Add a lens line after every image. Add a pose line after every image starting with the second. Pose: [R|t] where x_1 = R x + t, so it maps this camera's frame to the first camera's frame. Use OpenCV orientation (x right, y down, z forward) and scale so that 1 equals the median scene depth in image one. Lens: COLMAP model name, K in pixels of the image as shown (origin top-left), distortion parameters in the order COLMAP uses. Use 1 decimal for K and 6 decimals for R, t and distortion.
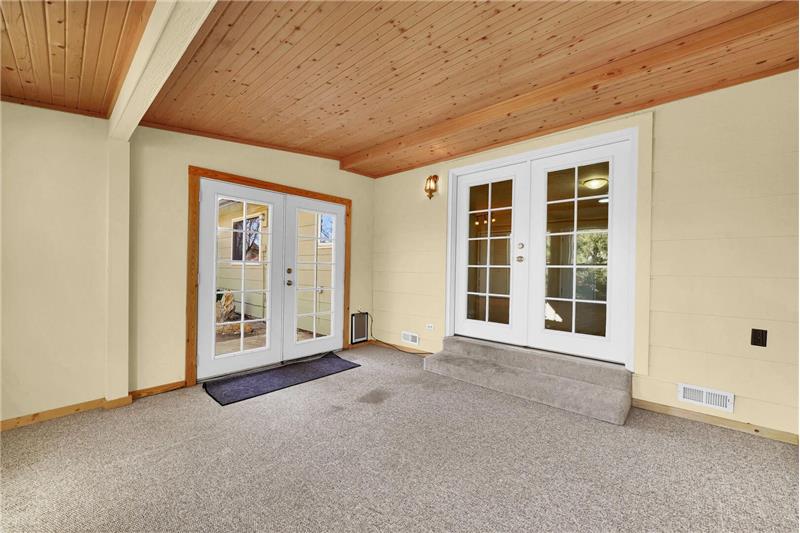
lens RADIAL K [[326.2, 0, 396.3], [0, 326.2, 269.6], [0, 0, 1]] dist [-0.000969, 0.000003]
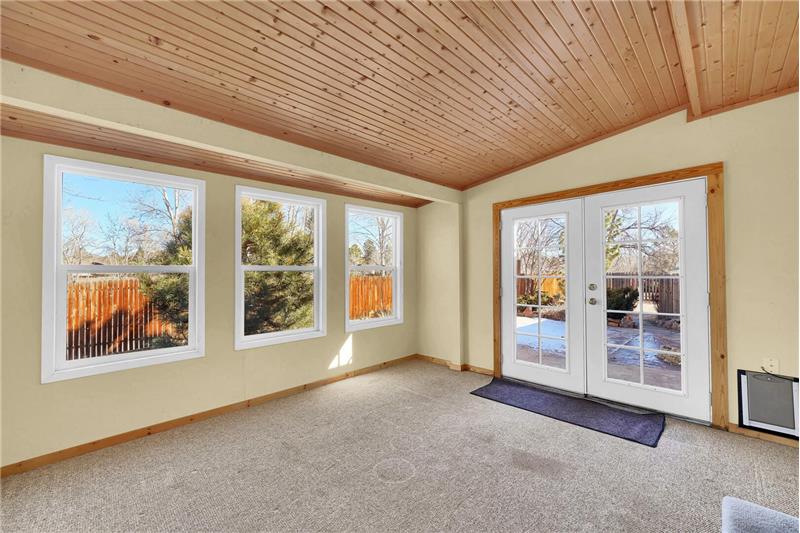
lens RADIAL K [[326.2, 0, 396.3], [0, 326.2, 269.6], [0, 0, 1]] dist [-0.000969, 0.000003]
pose [[-0.079221, -0.031398, -0.996363, 0.597657], [0.003801, 0.999487, -0.031798, -0.017805], [0.996850, -0.006306, -0.079061, 0.638667]]
